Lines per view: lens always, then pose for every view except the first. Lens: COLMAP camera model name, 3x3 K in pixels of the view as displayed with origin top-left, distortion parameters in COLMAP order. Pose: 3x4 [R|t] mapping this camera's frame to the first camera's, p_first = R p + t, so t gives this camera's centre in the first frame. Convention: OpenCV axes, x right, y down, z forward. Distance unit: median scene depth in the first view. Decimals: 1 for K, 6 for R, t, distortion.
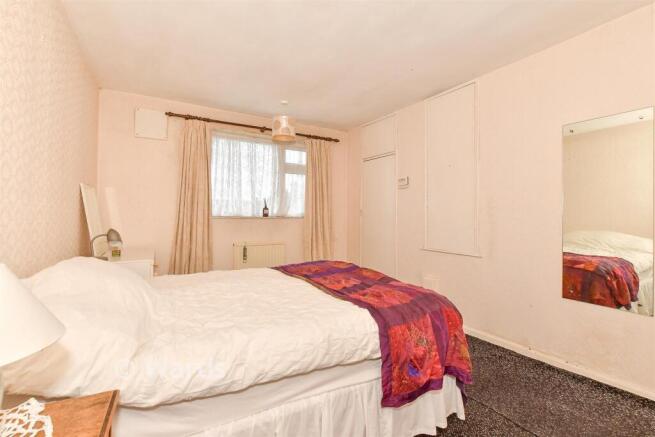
lens RADIAL K [[278.5, 0, 327.5], [0, 278.5, 218.5], [0, 0, 1]] dist [-0.015430, -0.000063]
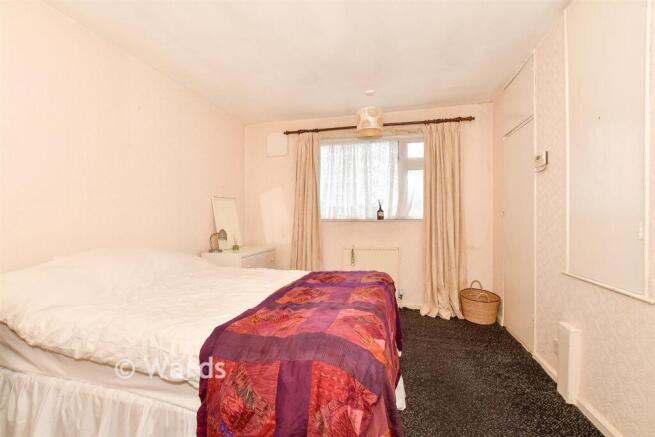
lens RADIAL K [[284.1, 0, 331.0], [0, 284.1, 222.3], [0, 0, 1]] dist [-0.011961, -0.000114]
pose [[0.733123, -0.000899, -0.680095, 0.314605], [0.001534, 0.999999, 0.000332, 0.002373], [0.680094, -0.001287, 0.733124, 0.196386]]
